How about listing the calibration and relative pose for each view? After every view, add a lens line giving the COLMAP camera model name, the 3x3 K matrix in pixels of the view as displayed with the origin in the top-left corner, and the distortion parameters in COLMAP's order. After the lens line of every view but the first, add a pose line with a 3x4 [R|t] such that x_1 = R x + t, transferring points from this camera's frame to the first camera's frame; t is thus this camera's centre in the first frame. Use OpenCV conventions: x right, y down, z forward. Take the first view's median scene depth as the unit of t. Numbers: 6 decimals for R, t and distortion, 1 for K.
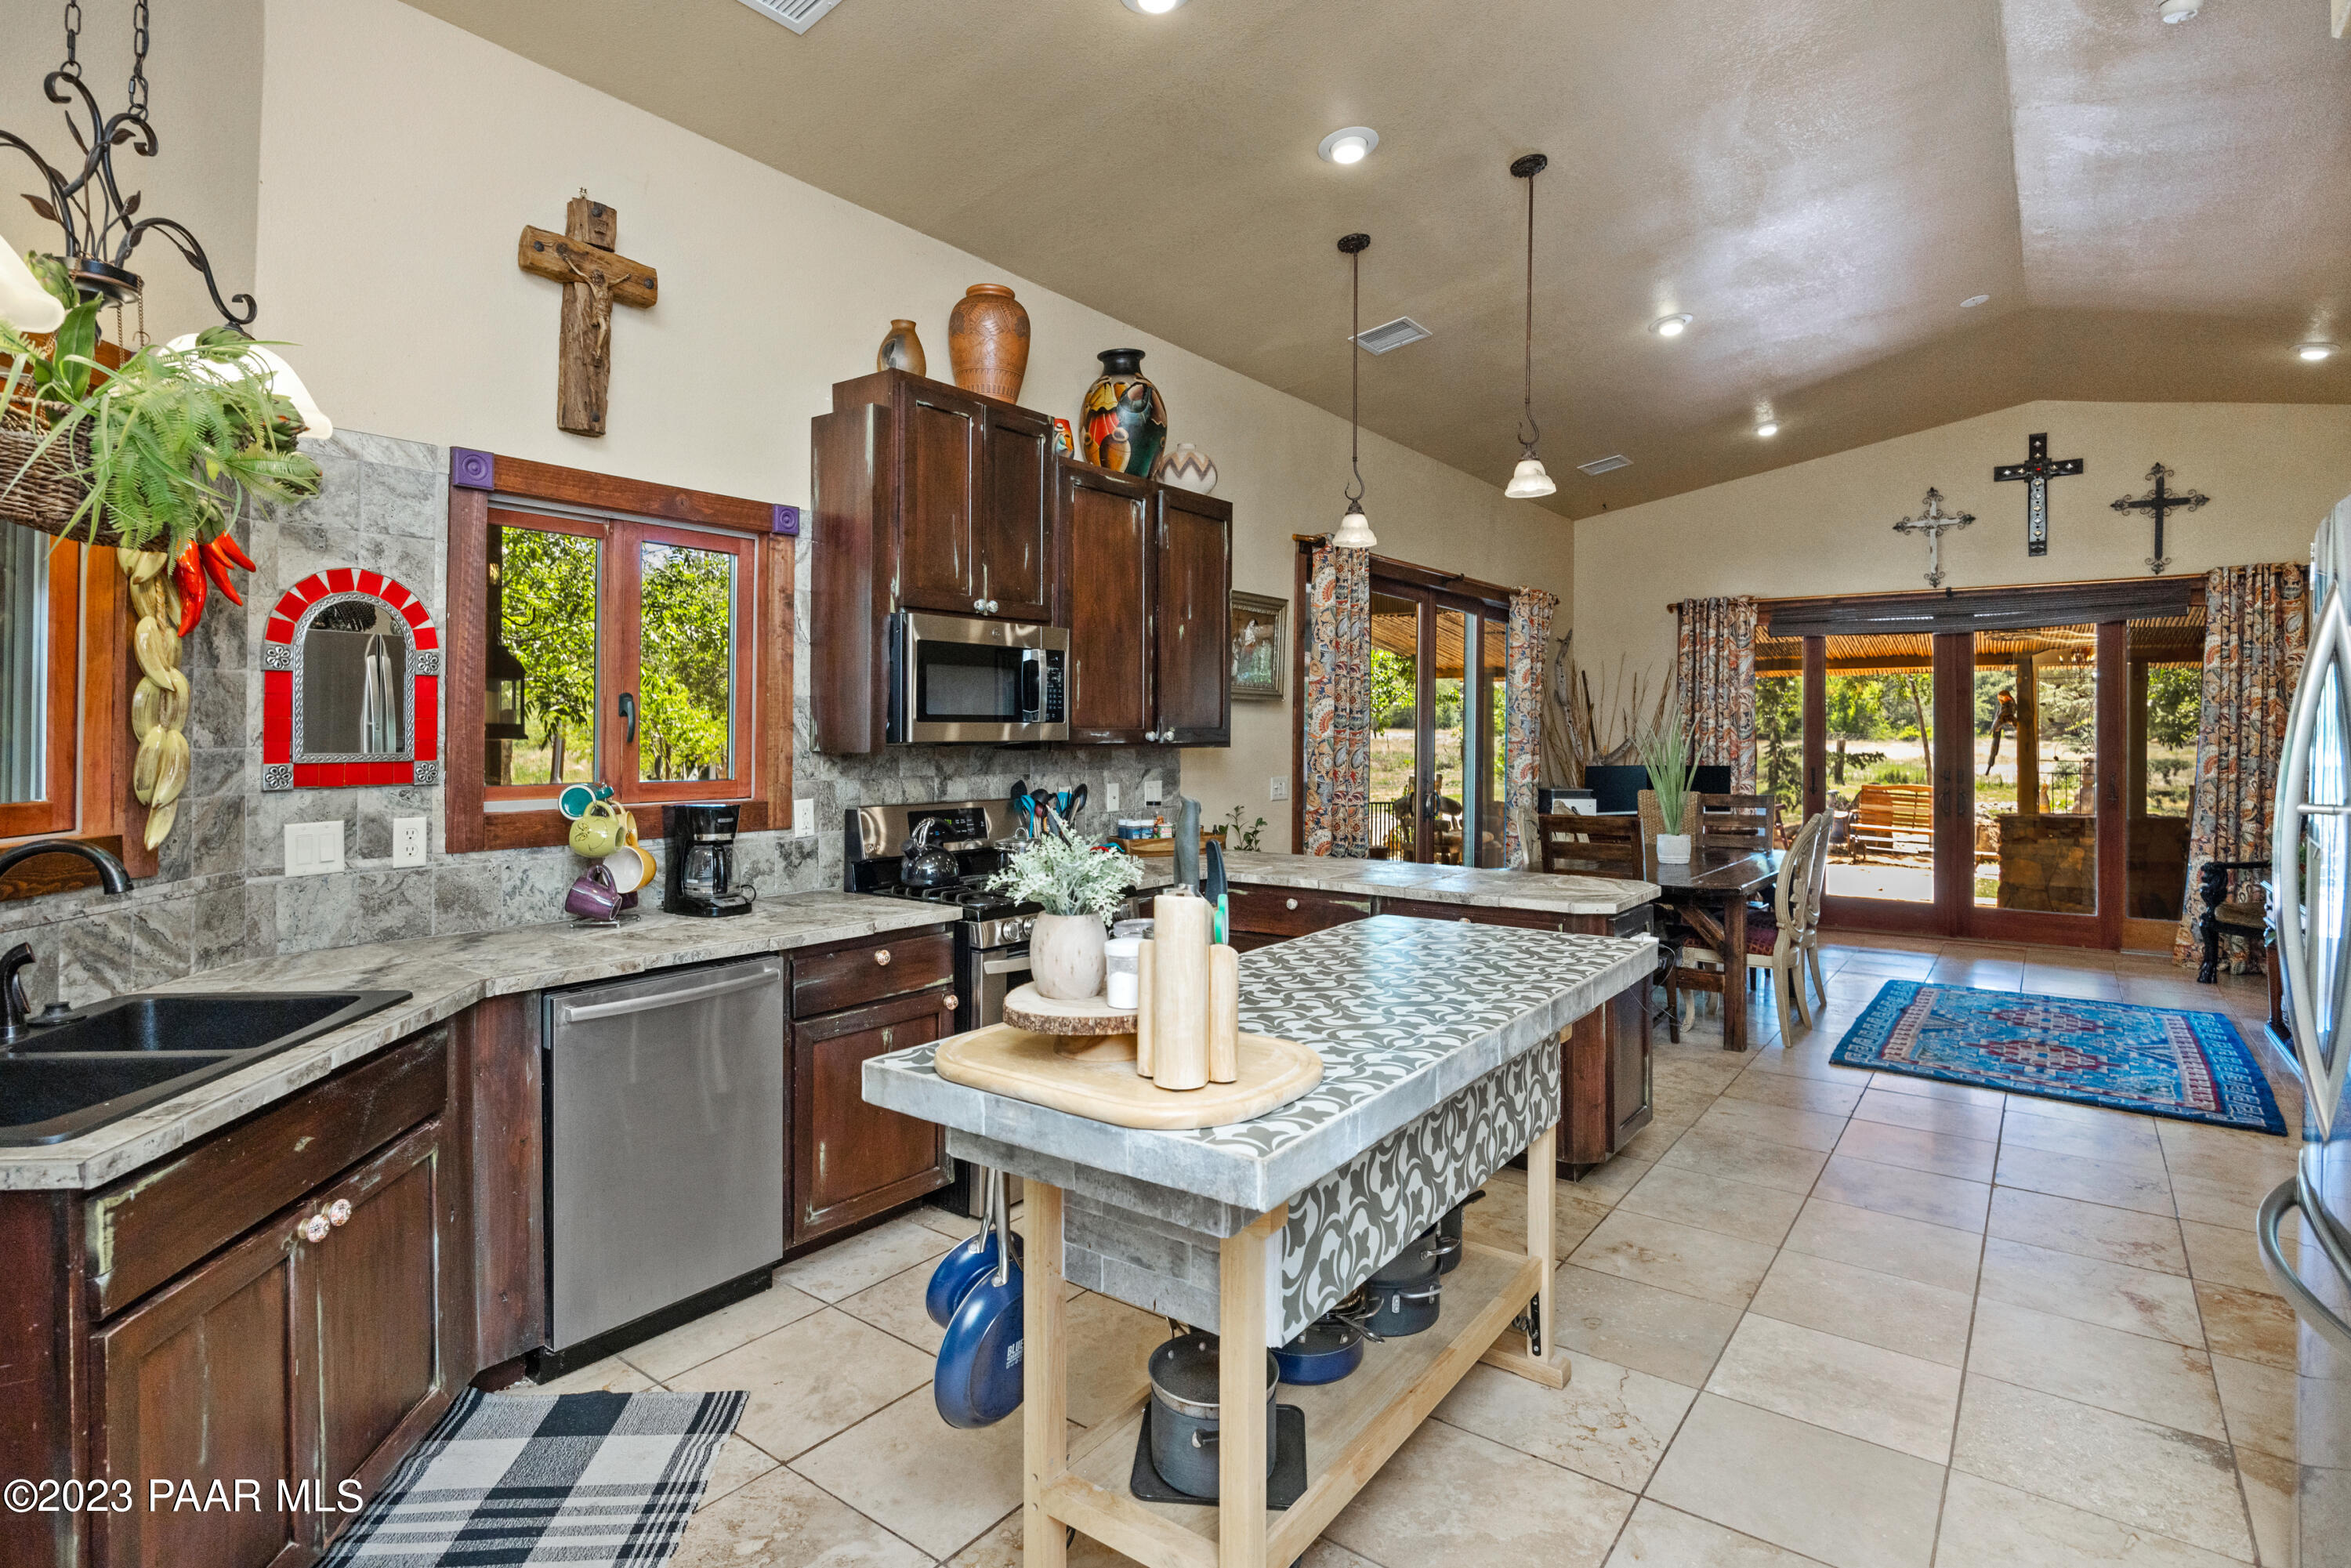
lens RADIAL K [[1190.3, 0, 1135.5], [0, 1190.3, 710.3], [0, 0, 1]] dist [-0.003837, 0.000550]
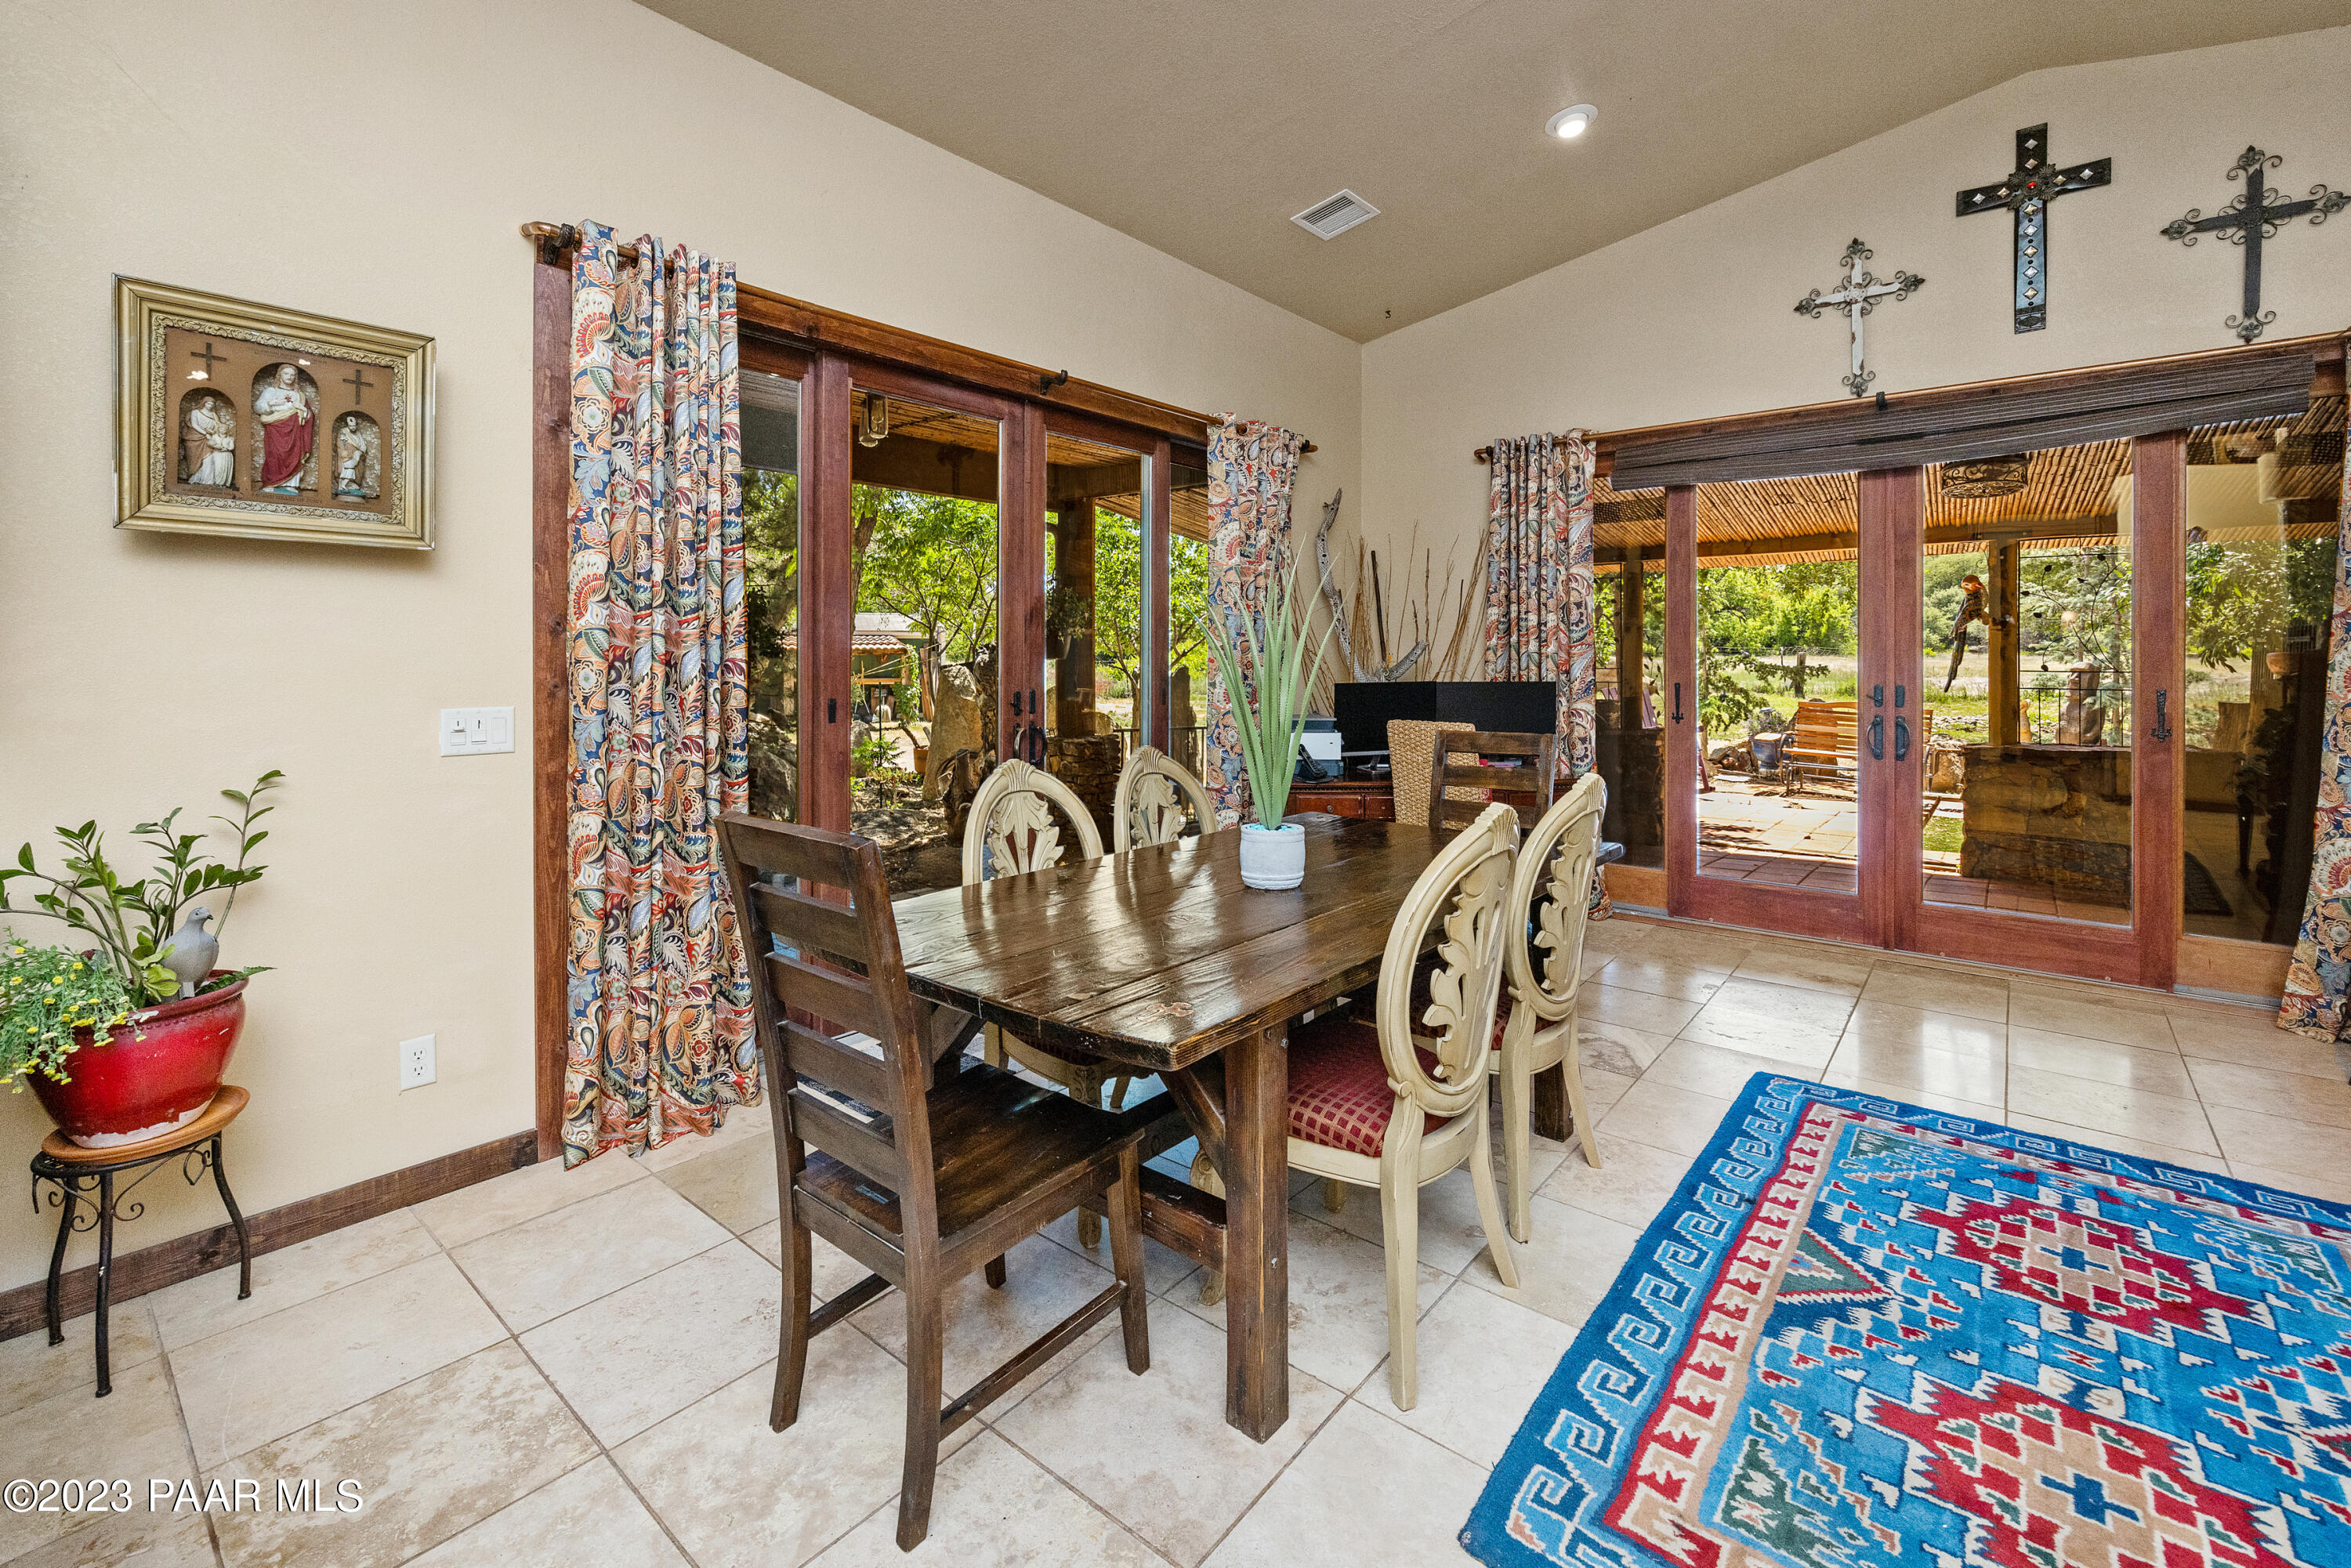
lens RADIAL K [[1068.9, 0, 1134.6], [0, 1068.9, 645.9], [0, 0, 1]] dist [0.001540, 0.000389]
pose [[0.999519, -0.006654, -0.030304, 0.299777], [0.006987, 0.999916, 0.010905, 0.019652], [0.030229, -0.011111, 0.999481, 0.412597]]
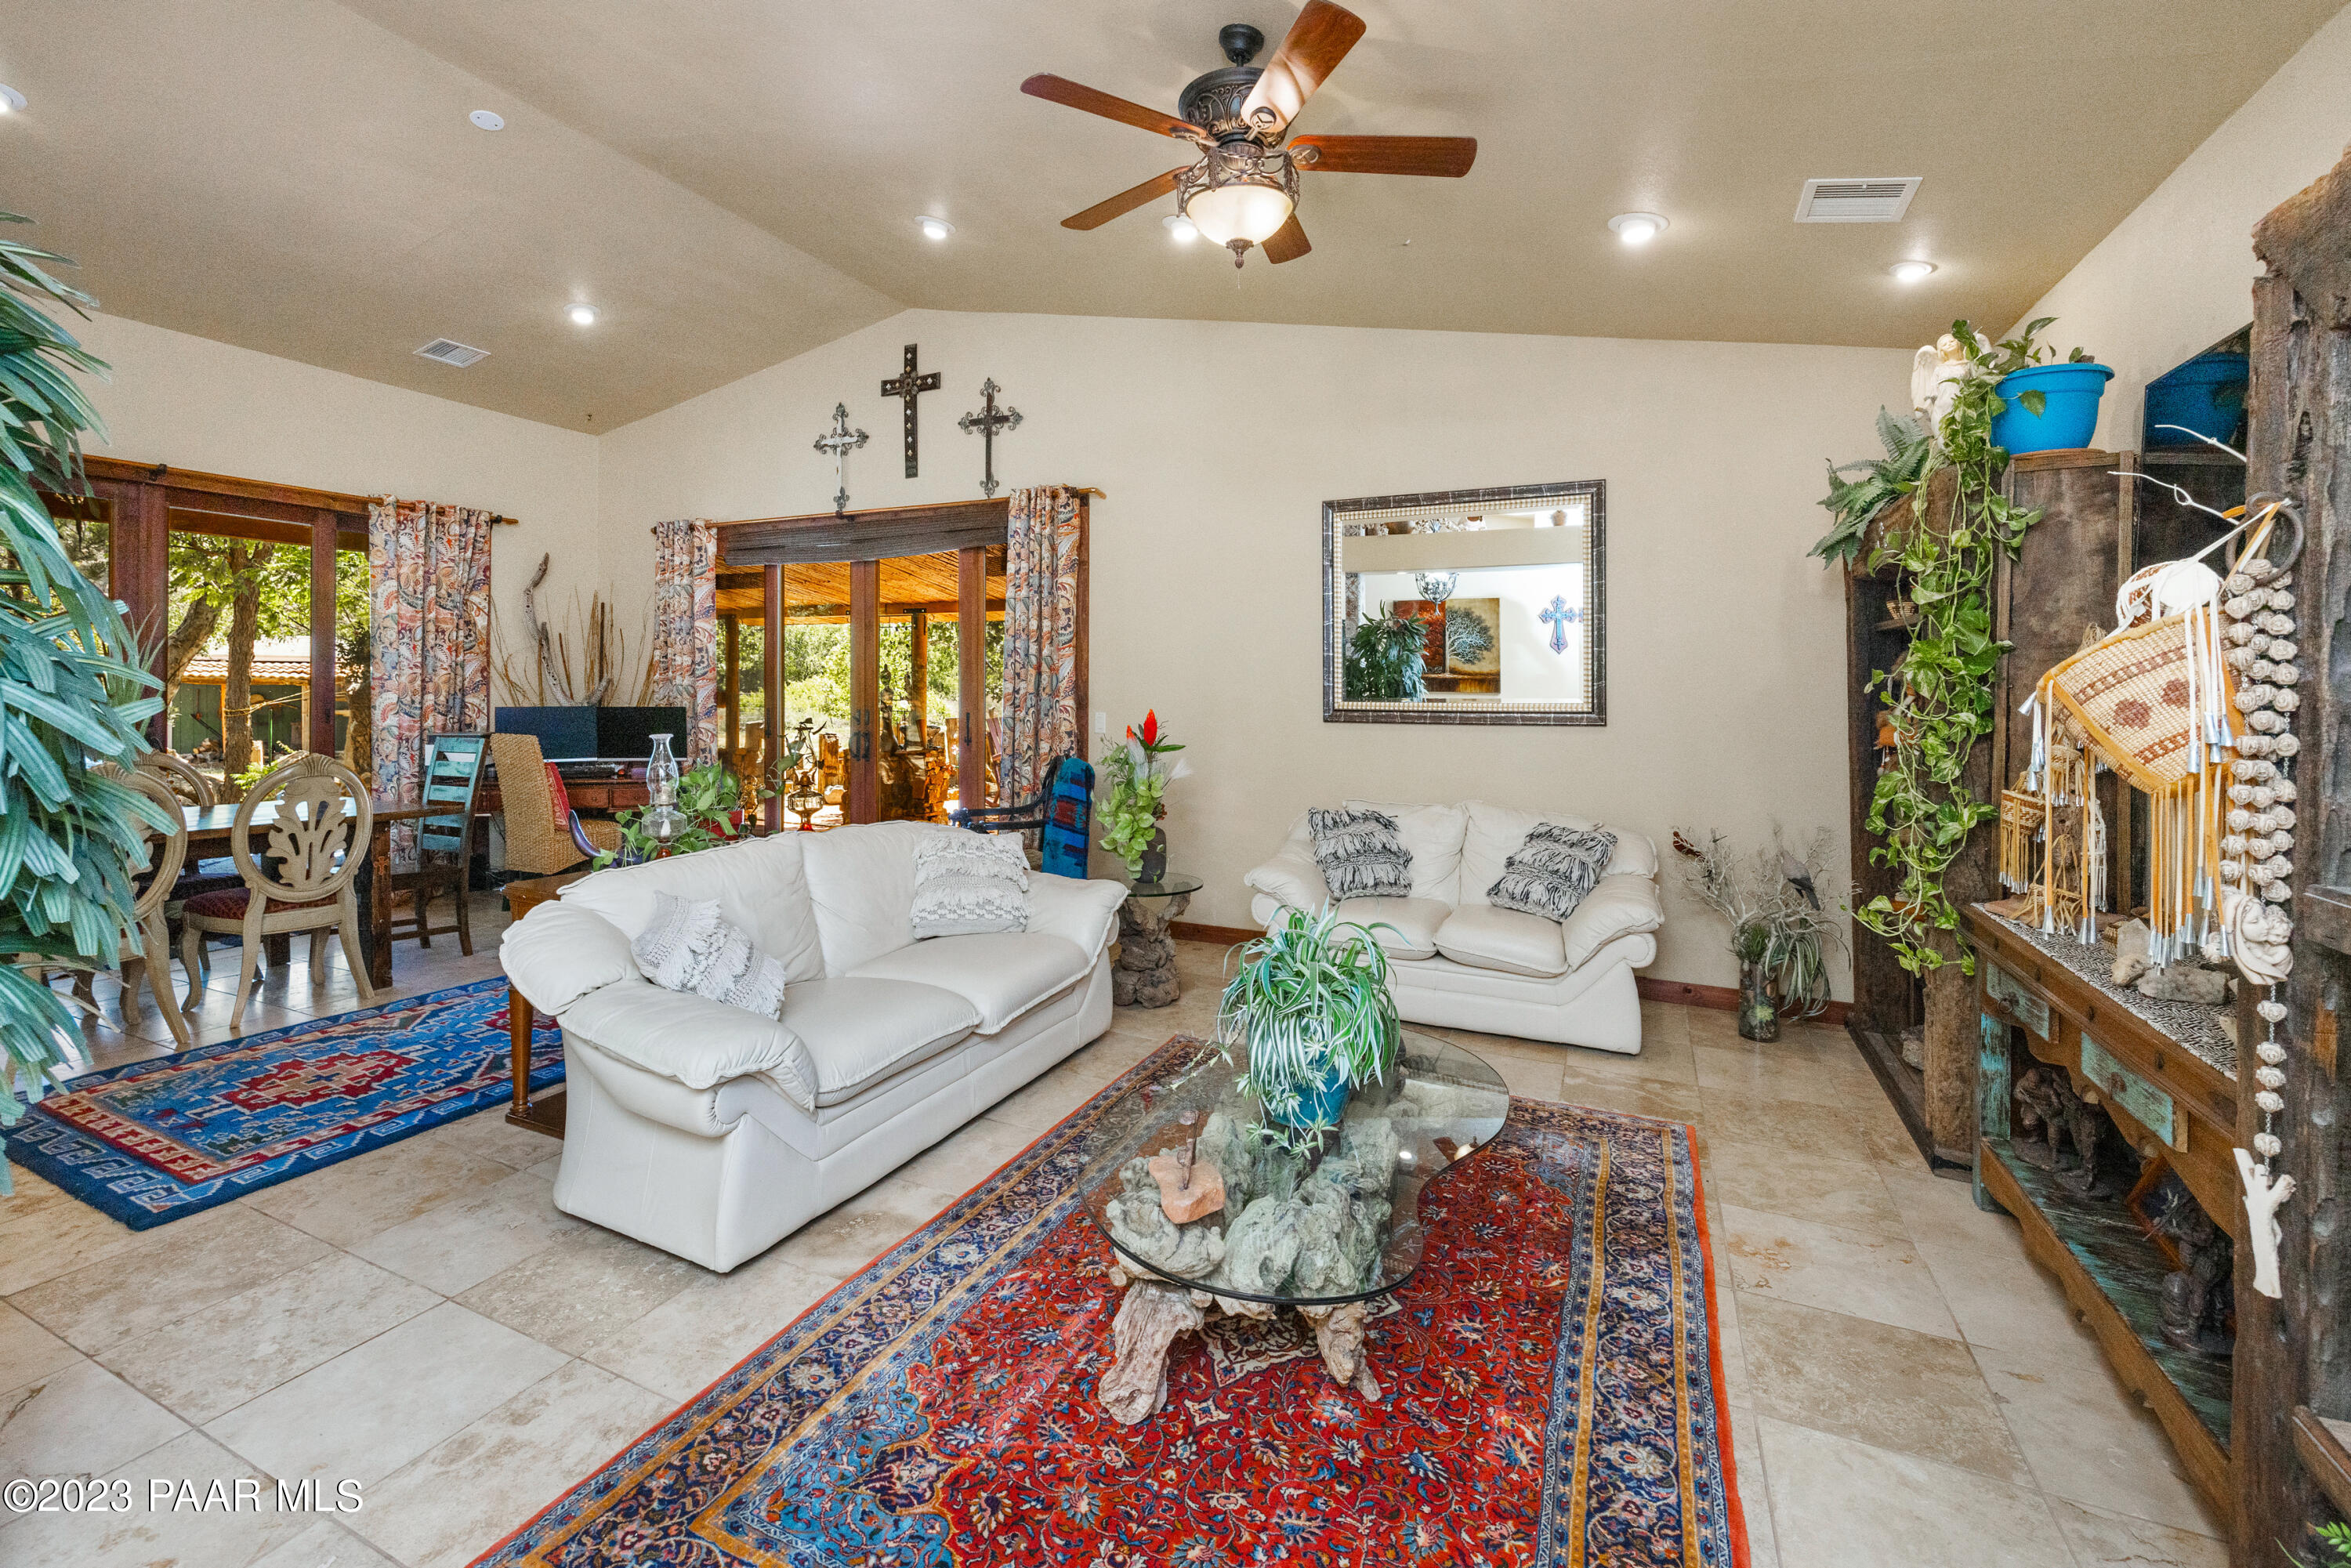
lens RADIAL K [[1068.9, 0, 1121.8], [0, 1068.9, 660.7], [0, 0, 1]] dist [0.001540, 0.000389]
pose [[0.976989, 0.008976, 0.213102, 0.696935], [-0.009750, 0.999949, 0.002581, 0.007632], [-0.213068, -0.004599, 0.977027, 0.144884]]
